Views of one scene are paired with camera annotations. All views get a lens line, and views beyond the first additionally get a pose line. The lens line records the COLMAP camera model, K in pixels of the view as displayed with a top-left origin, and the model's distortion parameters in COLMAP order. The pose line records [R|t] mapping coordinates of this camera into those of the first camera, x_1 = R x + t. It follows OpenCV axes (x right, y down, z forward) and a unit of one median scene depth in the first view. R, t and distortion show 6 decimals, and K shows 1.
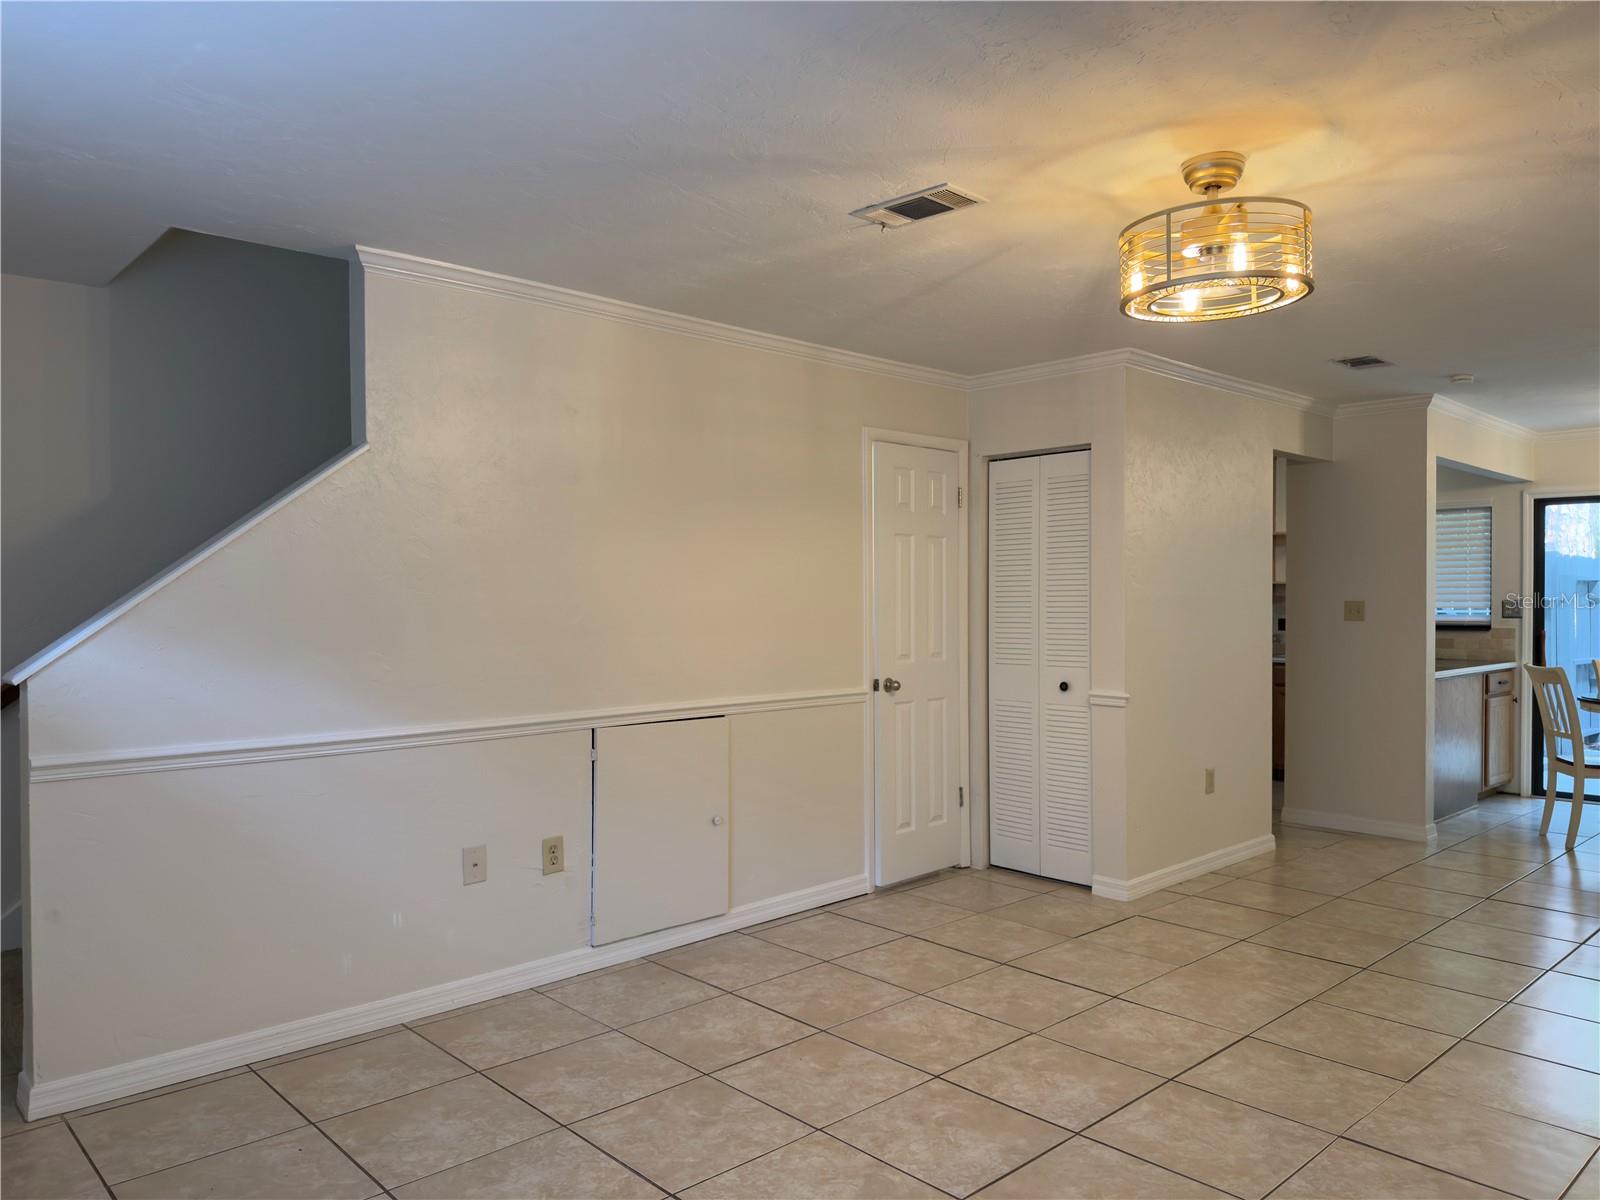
lens RADIAL K [[1128.0, 0, 798.0], [0, 1128.0, 607.2], [0, 0, 1]] dist [0.067336, -0.073448]
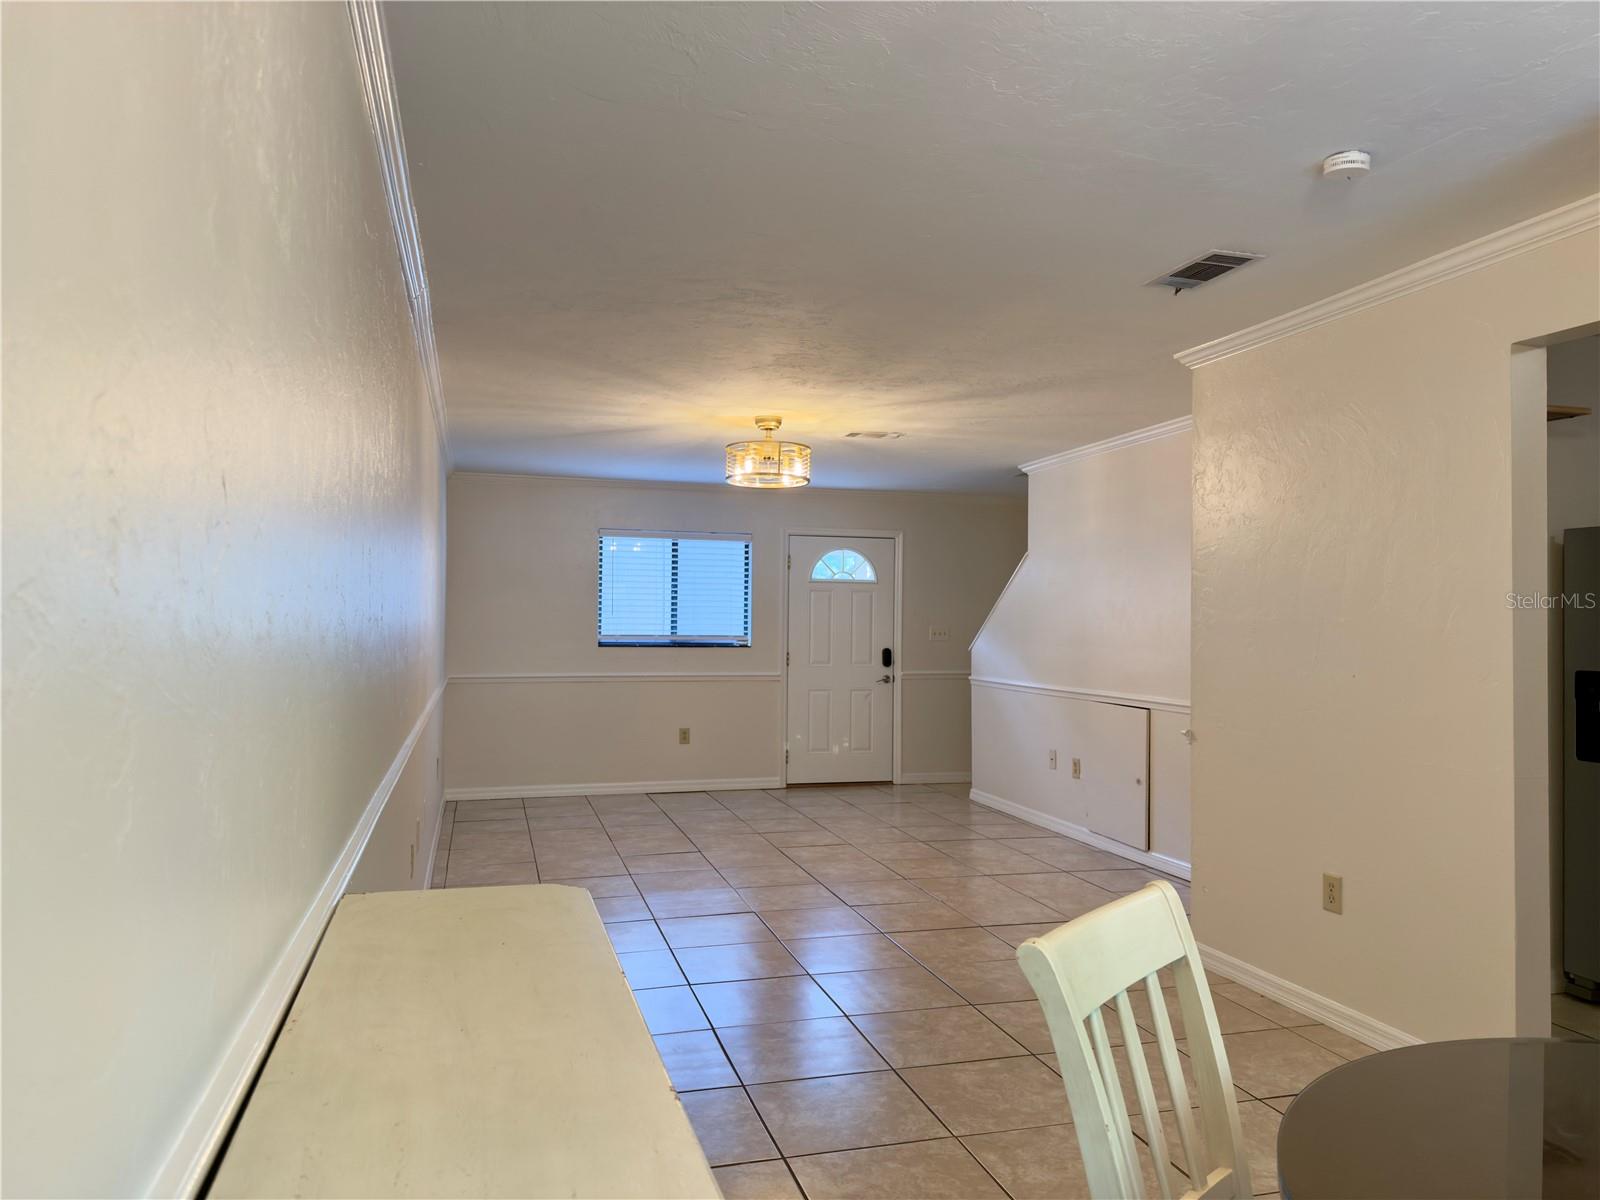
lens RADIAL K [[1088.6, 0, 801.4], [0, 1088.6, 605.7], [0, 0, 1]] dist [0.147632, -0.308215]
pose [[-0.452711, -0.015650, -0.891520, 1.212744], [-0.018204, 0.999800, -0.008307, -0.009694], [0.891471, 0.012468, -0.452905, 1.119725]]
